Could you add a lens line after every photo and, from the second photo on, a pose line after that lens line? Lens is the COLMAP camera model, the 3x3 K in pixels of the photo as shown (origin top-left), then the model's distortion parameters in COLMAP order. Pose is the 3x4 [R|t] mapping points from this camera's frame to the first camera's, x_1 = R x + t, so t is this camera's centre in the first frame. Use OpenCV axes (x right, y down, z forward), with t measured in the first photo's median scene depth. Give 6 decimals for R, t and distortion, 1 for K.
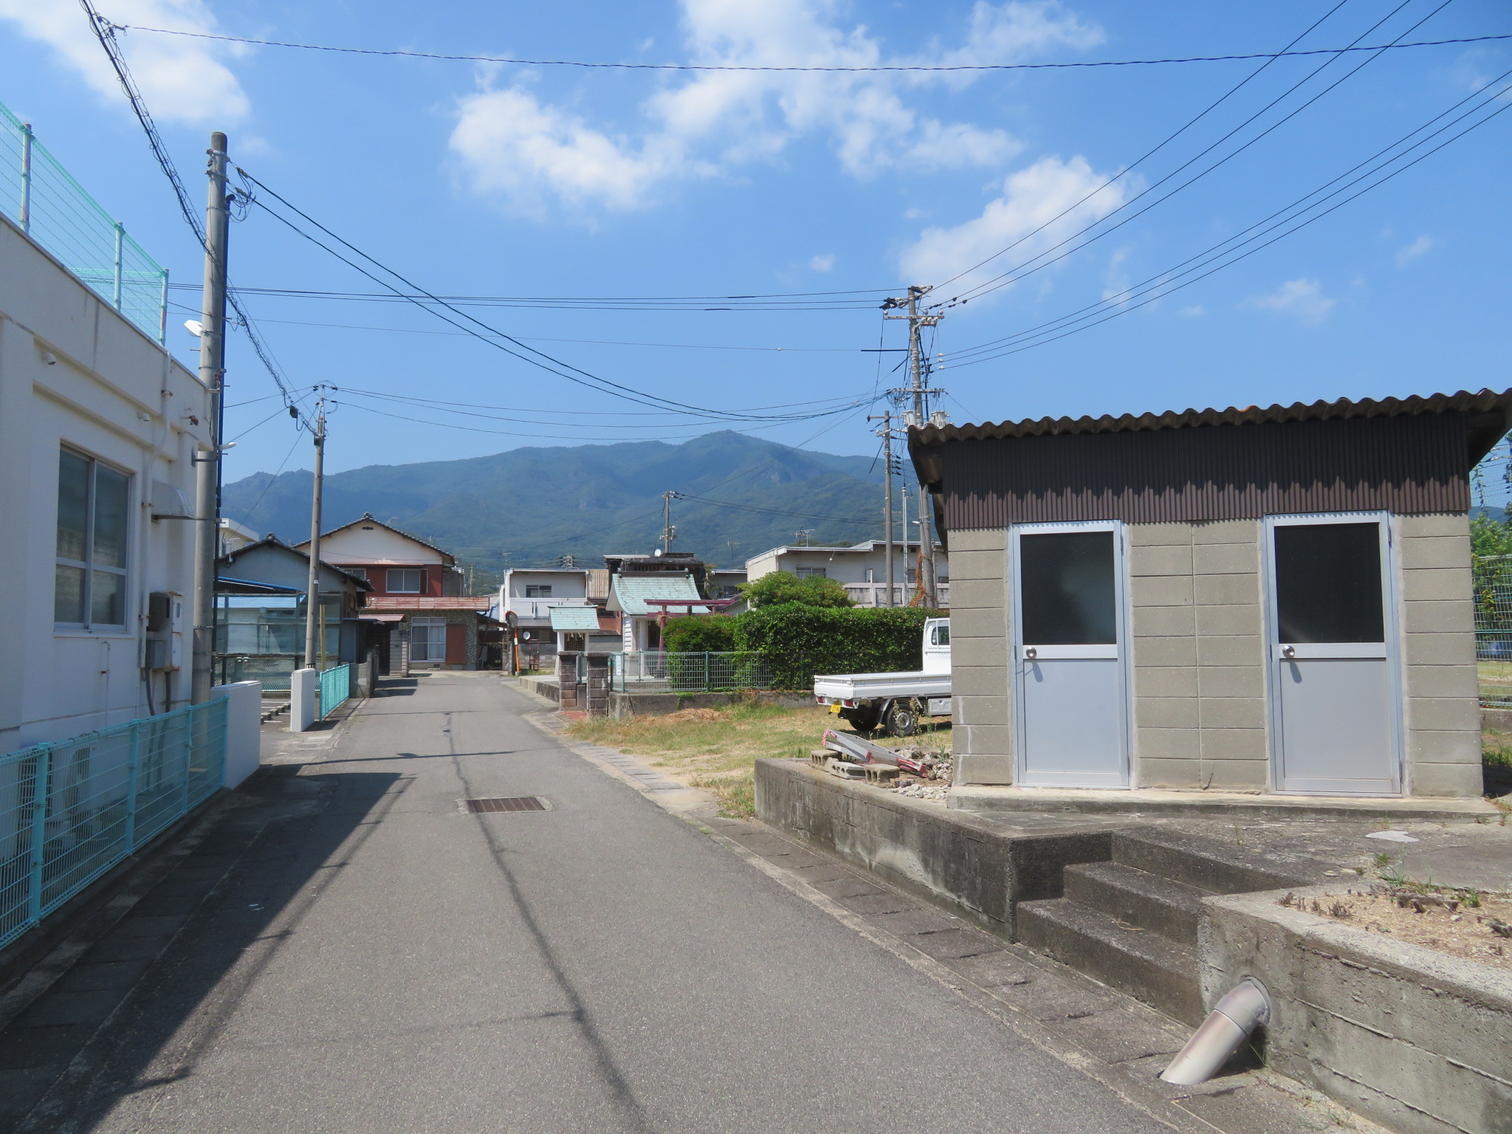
lens RADIAL K [[1074.7, 0, 756.0], [0, 1074.7, 567.0], [0, 0, 1]] dist [-0.004275, 0.002276]
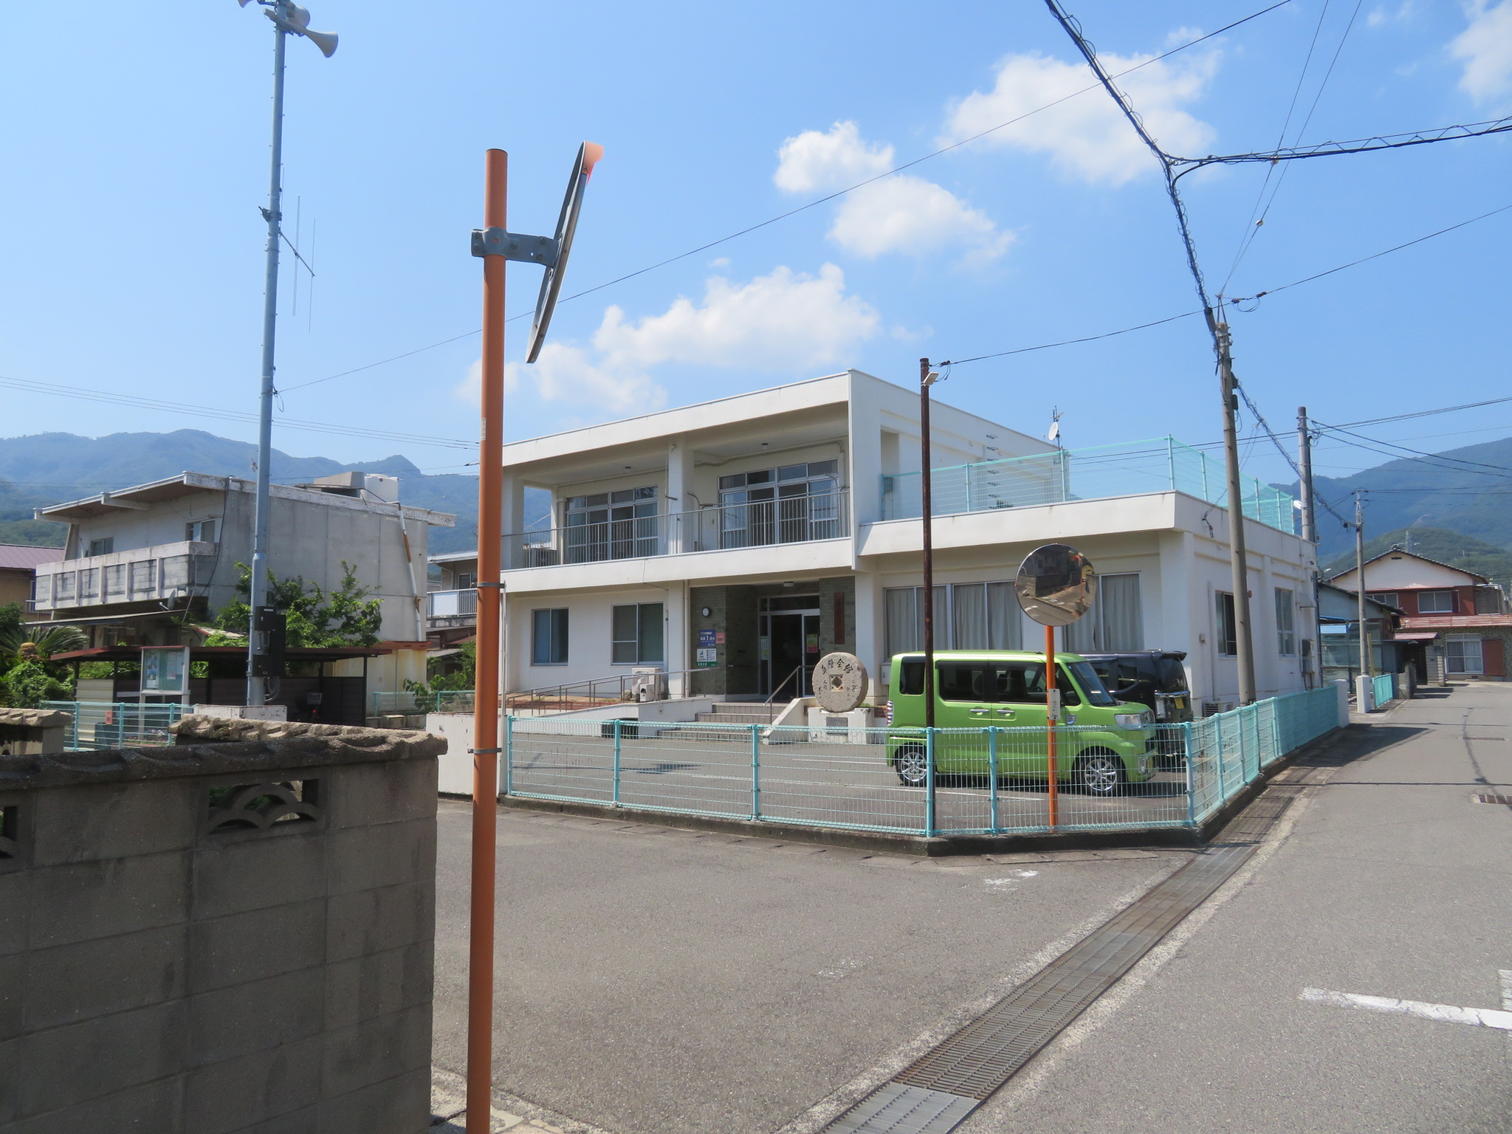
lens RADIAL K [[1074.7, 0, 756.0], [0, 1074.7, 567.0], [0, 0, 1]] dist [-0.004275, 0.002276]
pose [[0.630377, -0.070757, -0.773058, 0.112138], [0.061385, 0.997263, -0.041222, -0.024299], [0.773858, -0.021469, 0.632995, -0.308145]]
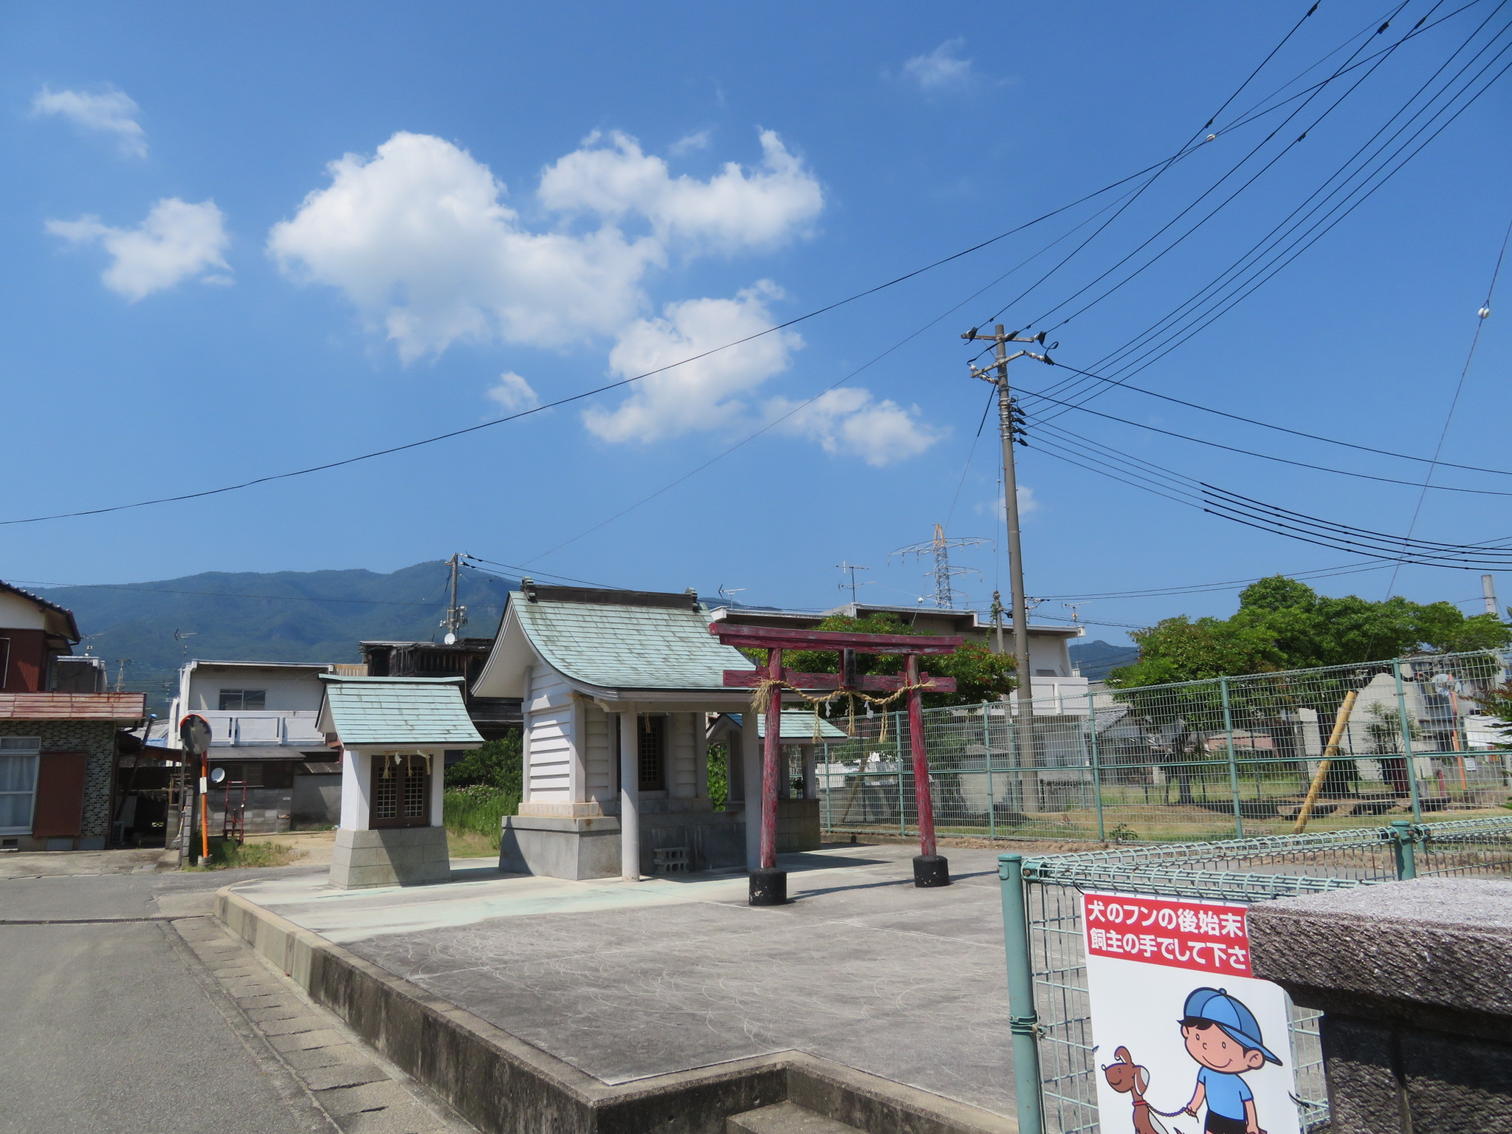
lens RADIAL K [[1074.7, 0, 756.0], [0, 1074.7, 567.0], [0, 0, 1]] dist [-0.004275, 0.002276]
pose [[0.966263, 0.028736, 0.255950, -0.120602], [0.003521, 0.992190, -0.124685, 0.036555], [-0.257534, 0.121380, 0.958615, 0.512736]]
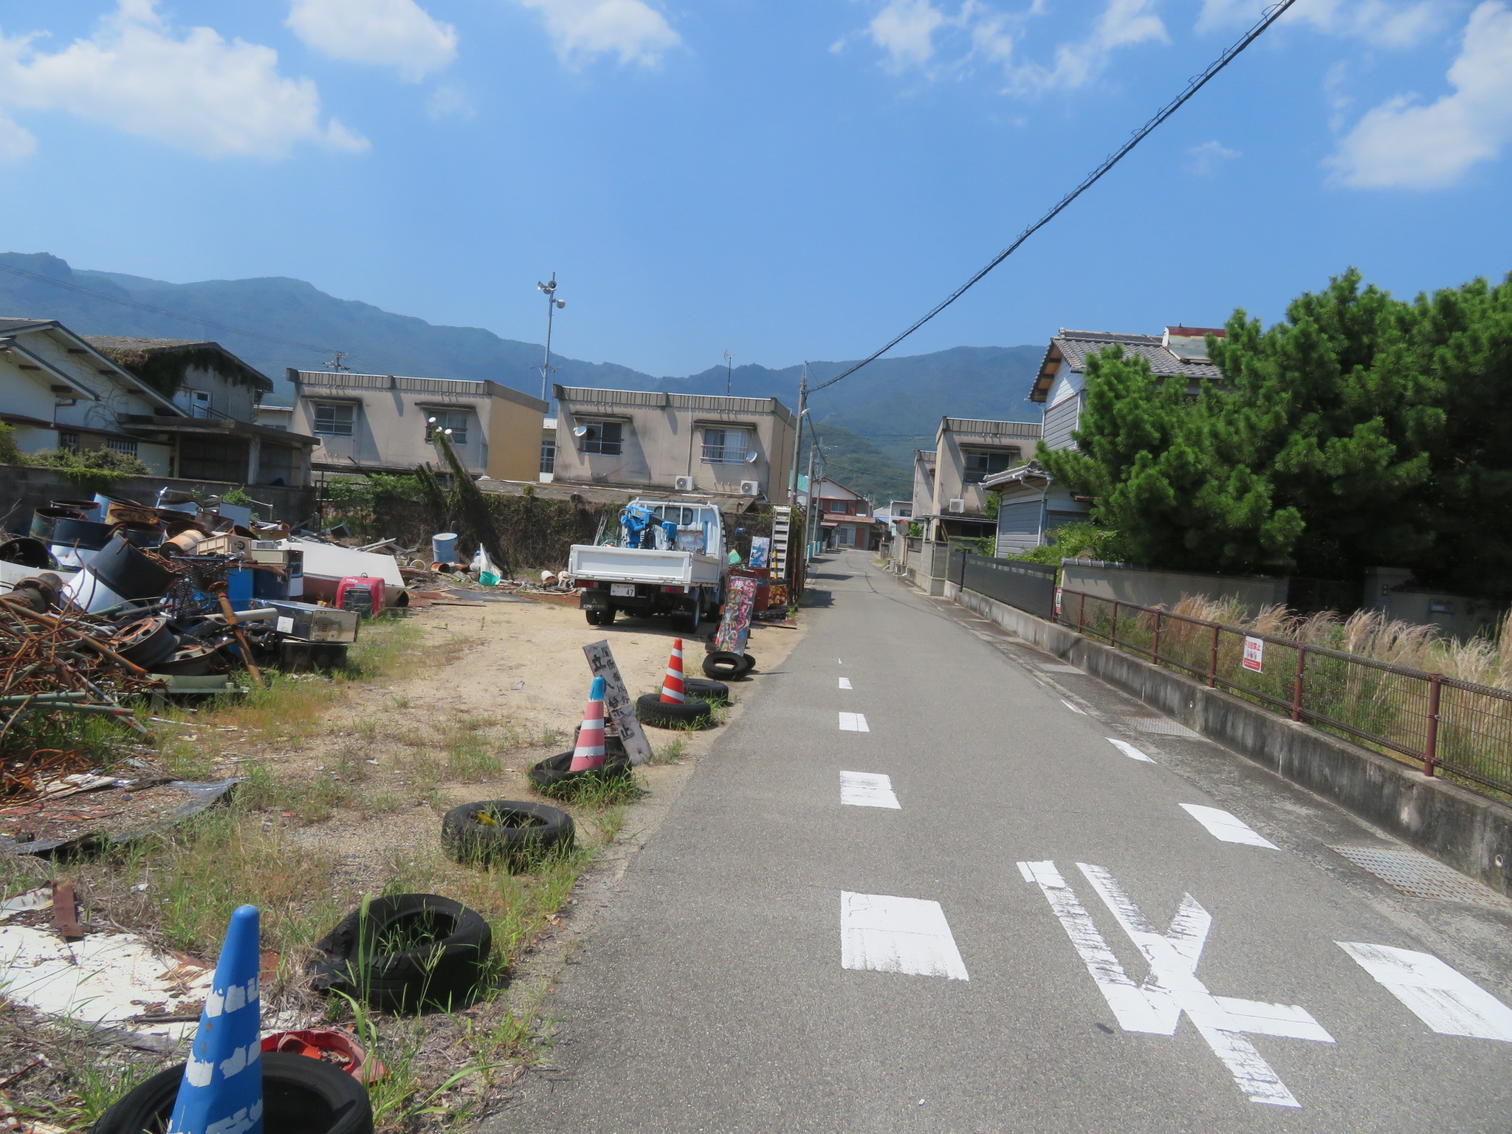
lens RADIAL K [[1074.7, 0, 756.0], [0, 1074.7, 567.0], [0, 0, 1]] dist [-0.004275, 0.002276]
pose [[0.922546, 0.093702, -0.374337, 0.400335], [-0.058145, 0.992750, 0.105202, -0.099115], [0.381481, -0.075288, 0.921306, -1.255176]]
